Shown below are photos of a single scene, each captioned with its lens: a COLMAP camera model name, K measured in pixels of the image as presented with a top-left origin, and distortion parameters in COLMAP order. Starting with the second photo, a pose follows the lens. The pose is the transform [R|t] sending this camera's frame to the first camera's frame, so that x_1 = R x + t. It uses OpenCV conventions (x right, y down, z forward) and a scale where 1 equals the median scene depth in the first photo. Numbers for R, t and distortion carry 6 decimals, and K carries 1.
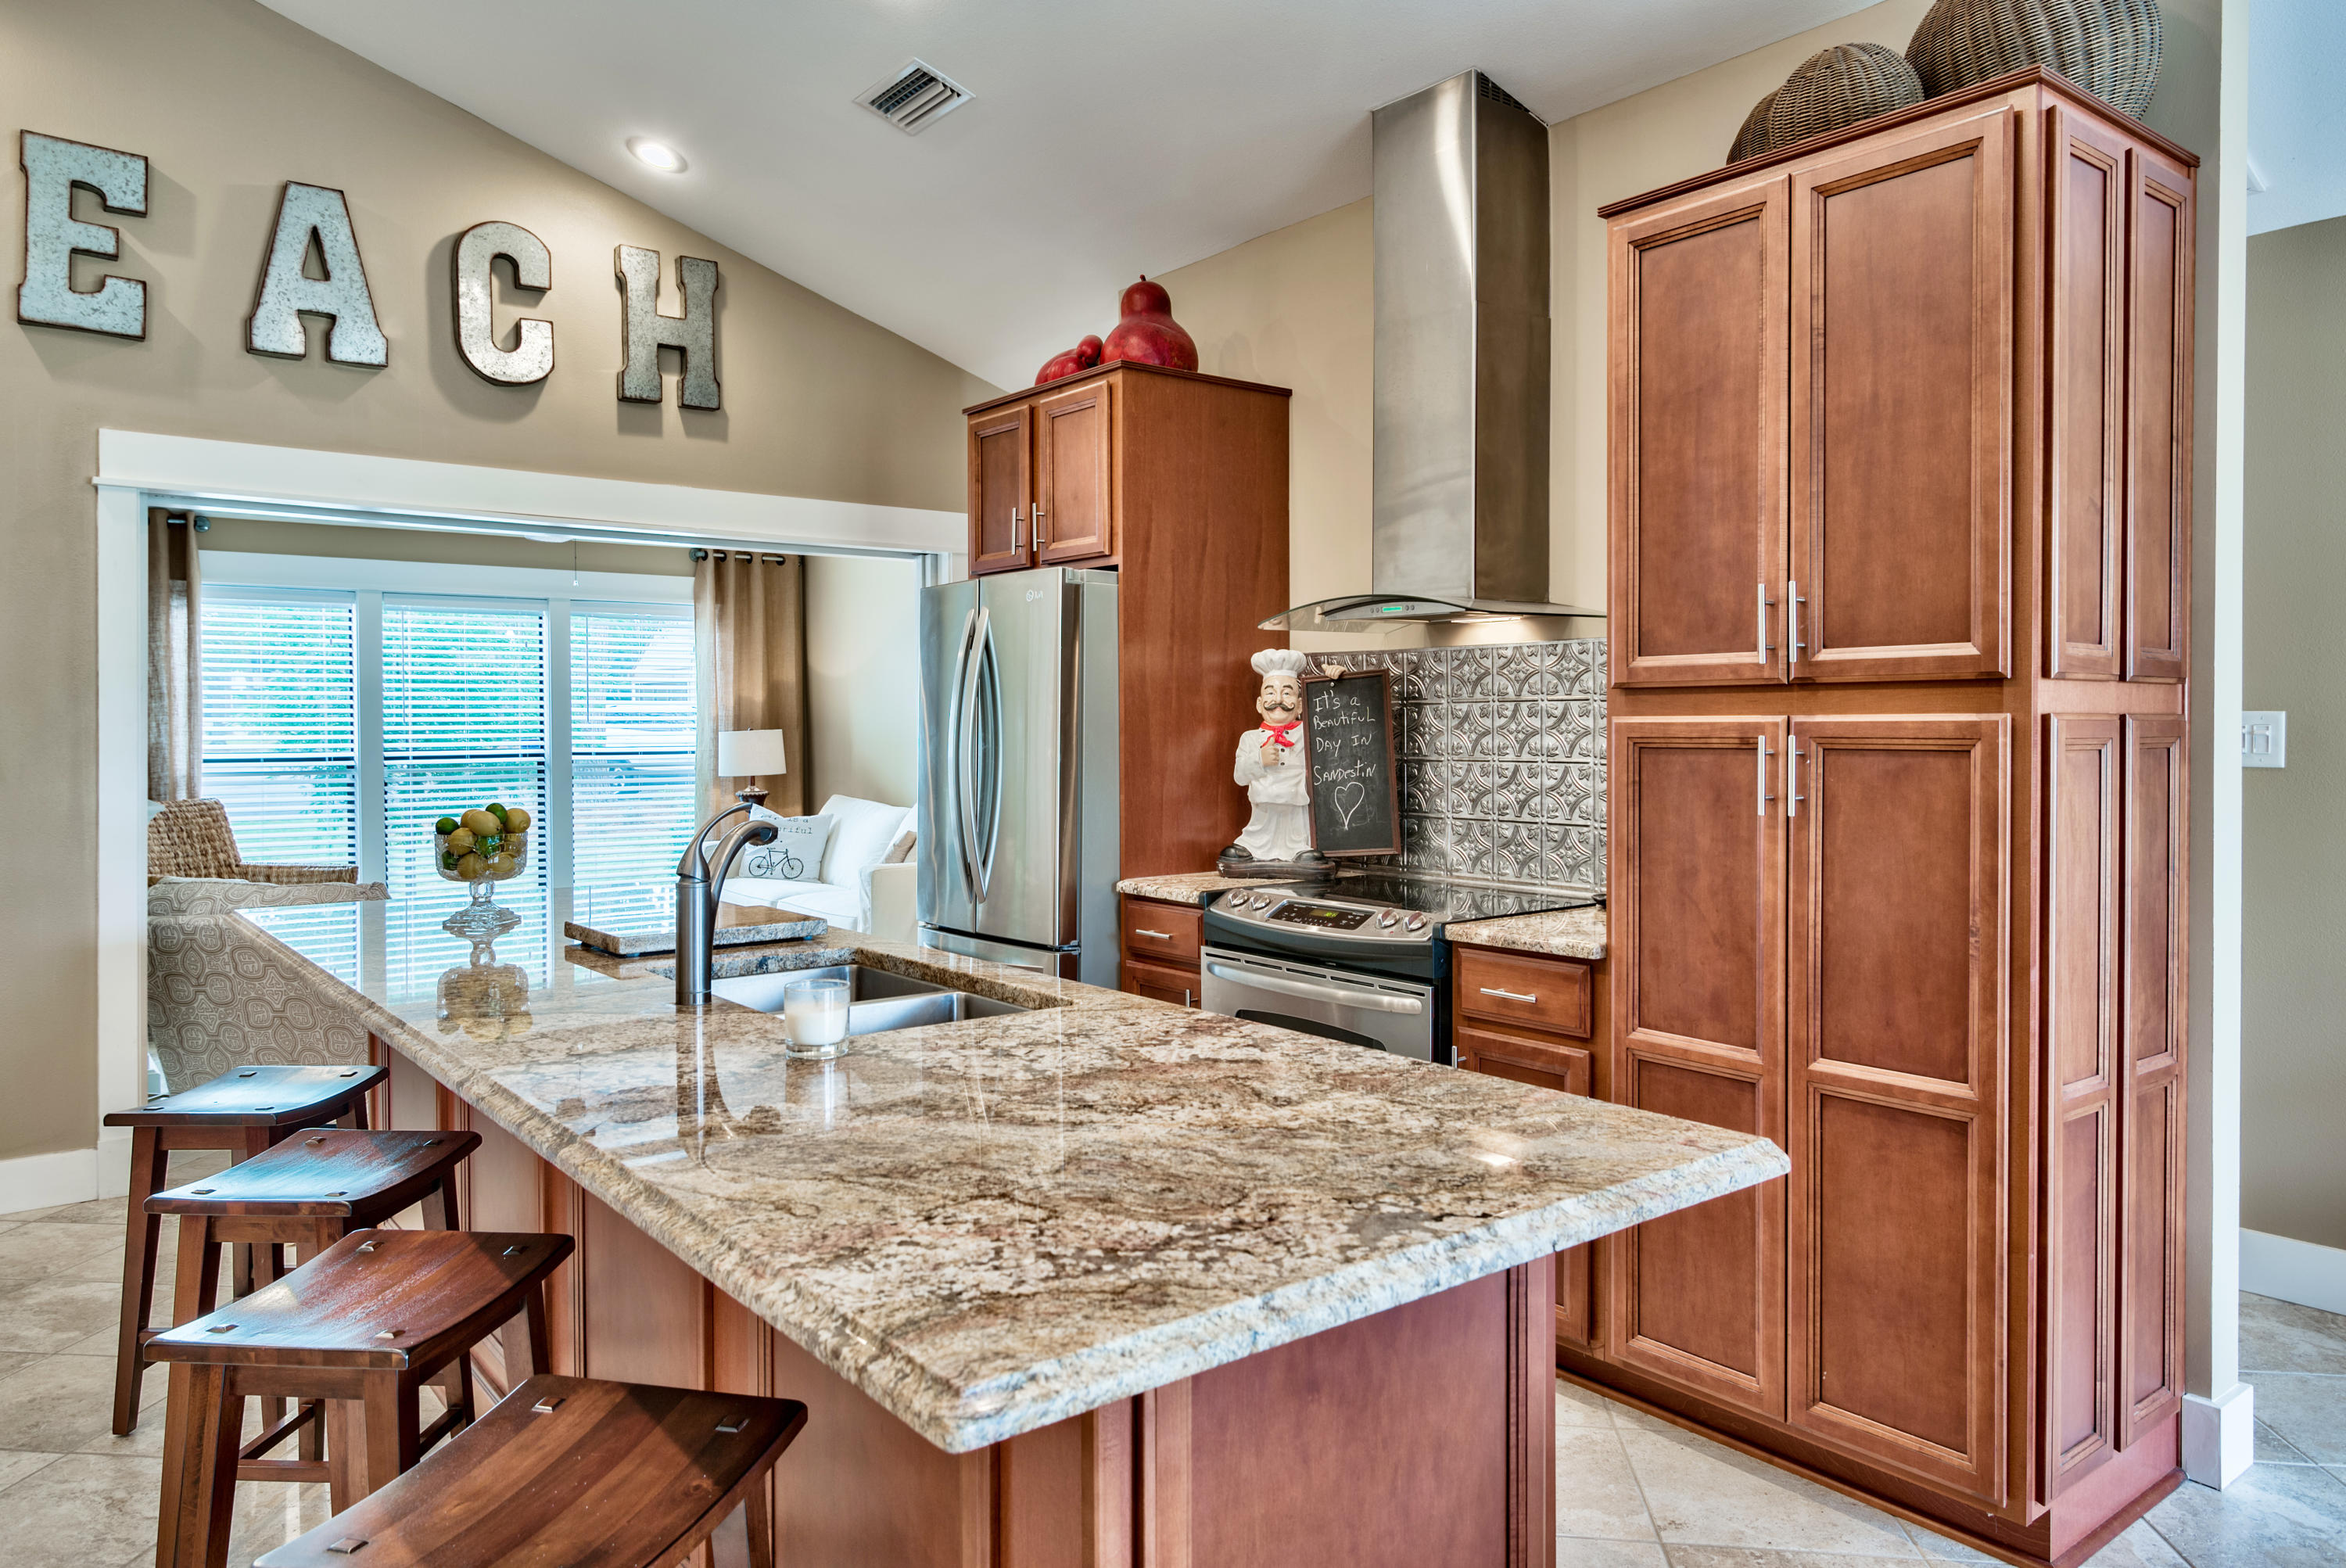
lens RADIAL K [[1534.4, 0, 1161.1], [0, 1534.4, 733.4], [0, 0, 1]] dist [0.005761, 0.006339]
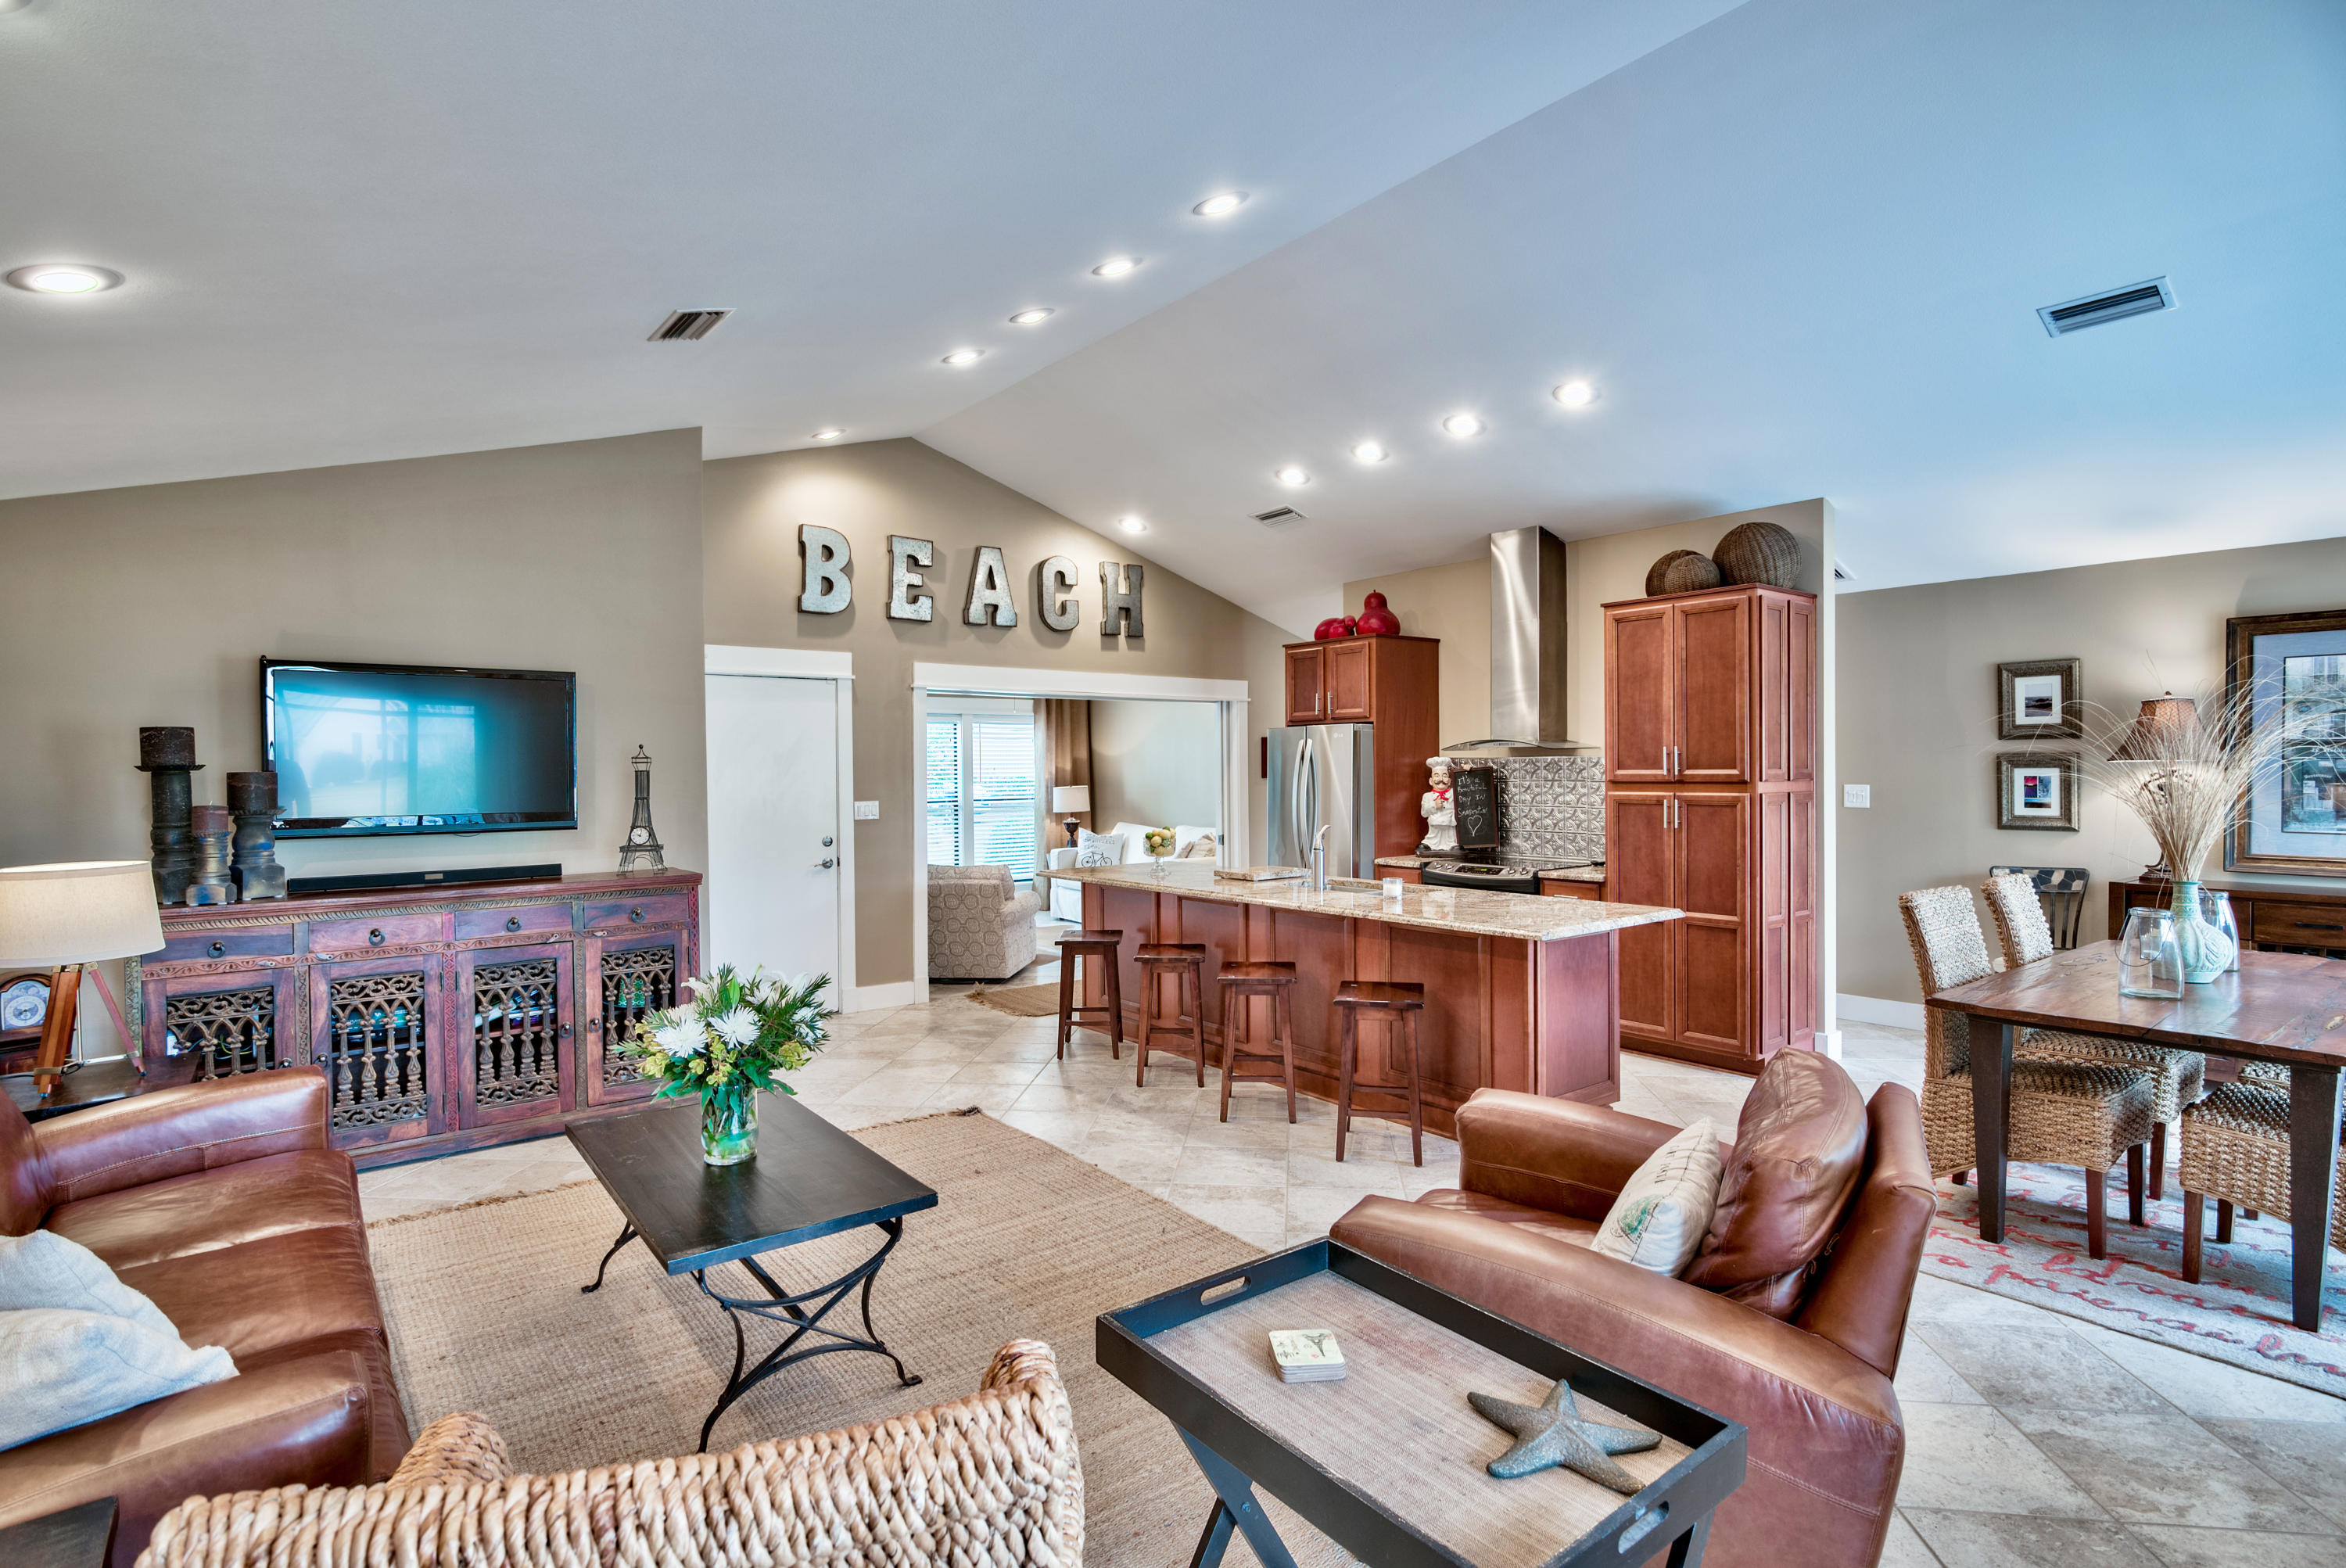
lens RADIAL K [[1177.9, 0, 1131.7], [0, 1177.9, 772.4], [0, 0, 1]] dist [0.001360, -0.000145]
pose [[0.999693, -0.005660, -0.024115, -0.329314], [0.005608, 0.999982, -0.002191, -0.030145], [0.024127, 0.002055, 0.999707, -0.731383]]
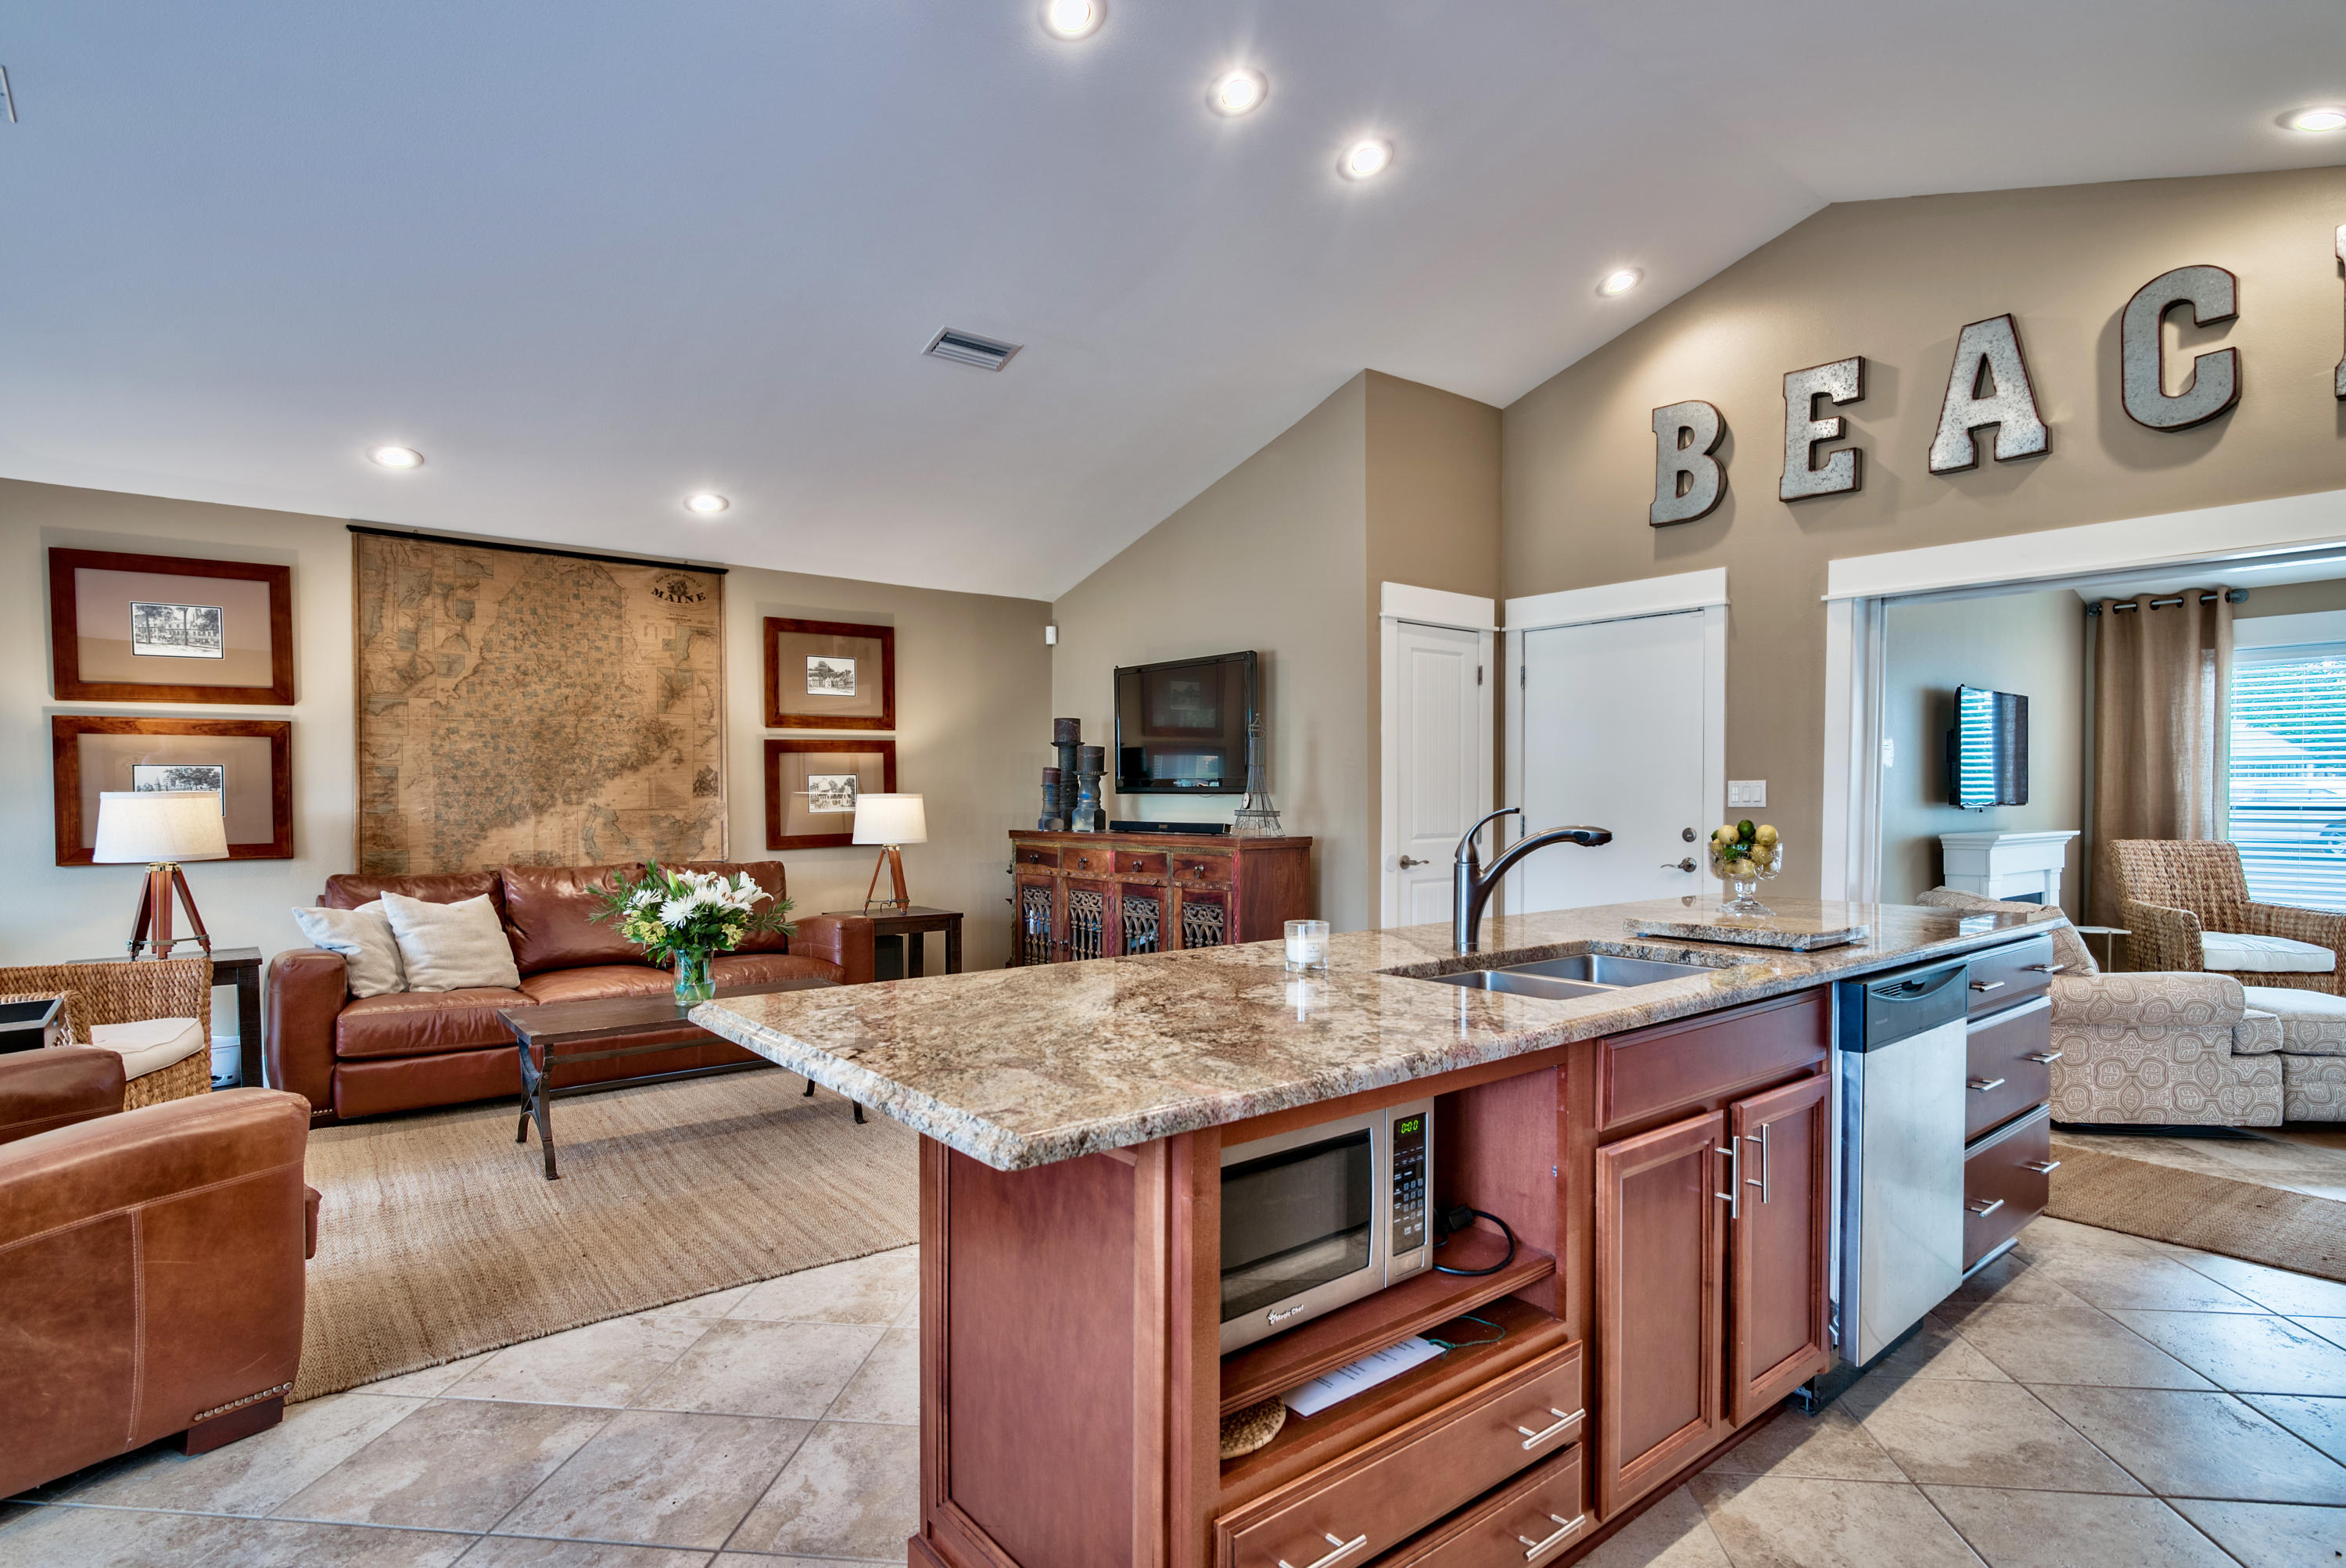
lens RADIAL K [[1177.9, 0, 1186.4], [0, 1177.9, 815.1], [0, 0, 1]] dist [0.001360, -0.000145]
pose [[0.005796, 0.022159, -0.999738, 0.407078], [-0.007872, 0.999724, 0.022114, 0.017813], [0.999952, 0.007742, 0.005969, 0.400922]]
